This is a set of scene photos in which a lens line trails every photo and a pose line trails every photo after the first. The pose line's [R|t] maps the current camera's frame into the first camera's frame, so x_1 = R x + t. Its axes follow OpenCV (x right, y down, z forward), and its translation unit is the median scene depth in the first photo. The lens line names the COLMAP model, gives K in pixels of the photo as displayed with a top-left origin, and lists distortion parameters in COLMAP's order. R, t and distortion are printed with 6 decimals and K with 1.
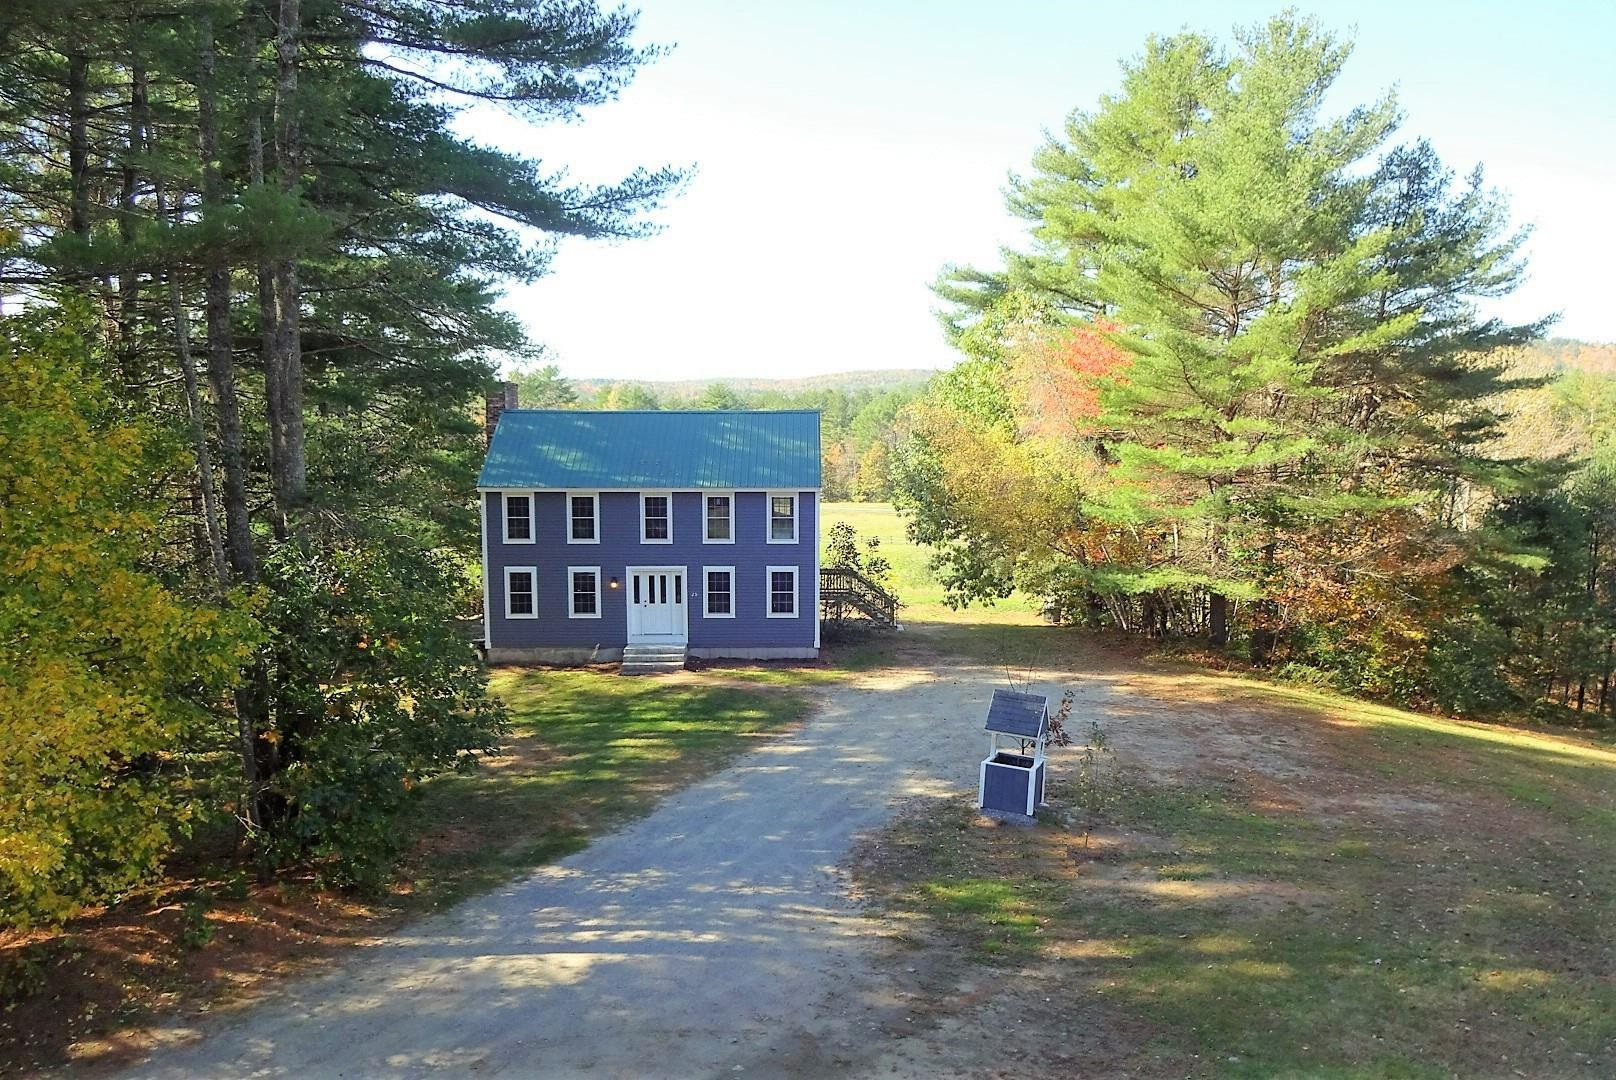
lens RADIAL K [[1262.4, 0, 808.0], [0, 1262.4, 540.0], [0, 0, 1]] dist [-0.003020, -0.003268]
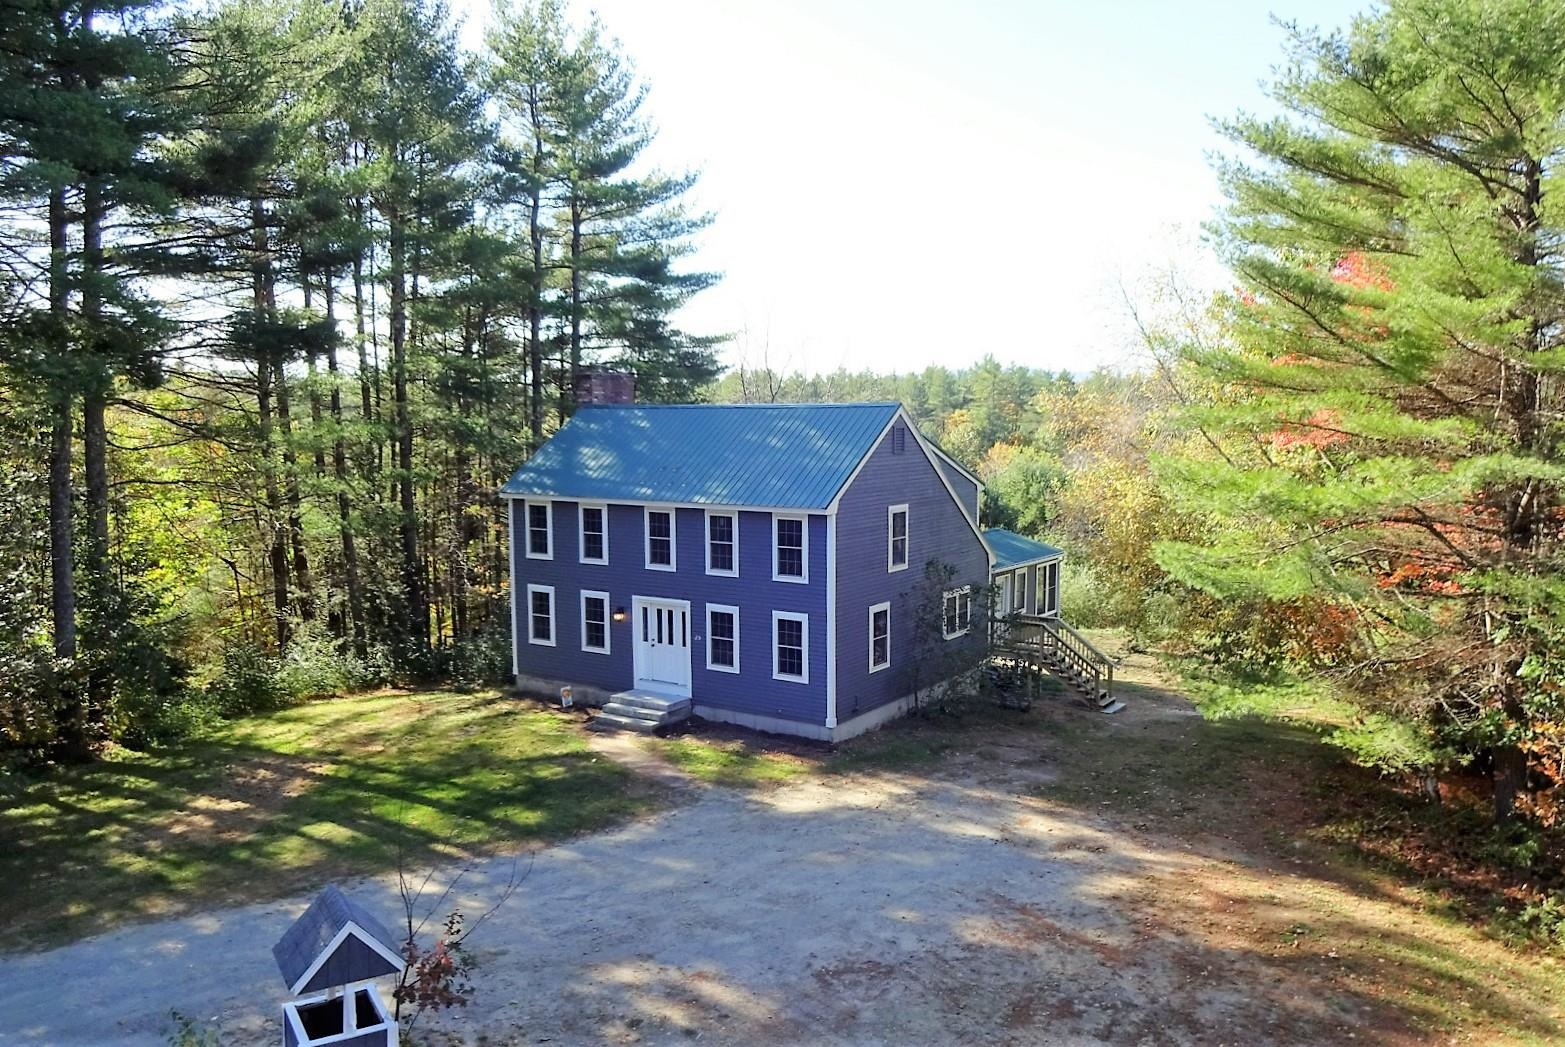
lens RADIAL K [[1222.5, 0, 782.5], [0, 1222.5, 523.5], [0, 0, 1]] dist [-0.003020, -0.003268]
pose [[0.820888, 0.050603, -0.568843, 0.387146], [-0.053516, 0.998500, 0.011597, -0.040219], [0.568577, 0.020923, 0.822364, 0.402428]]
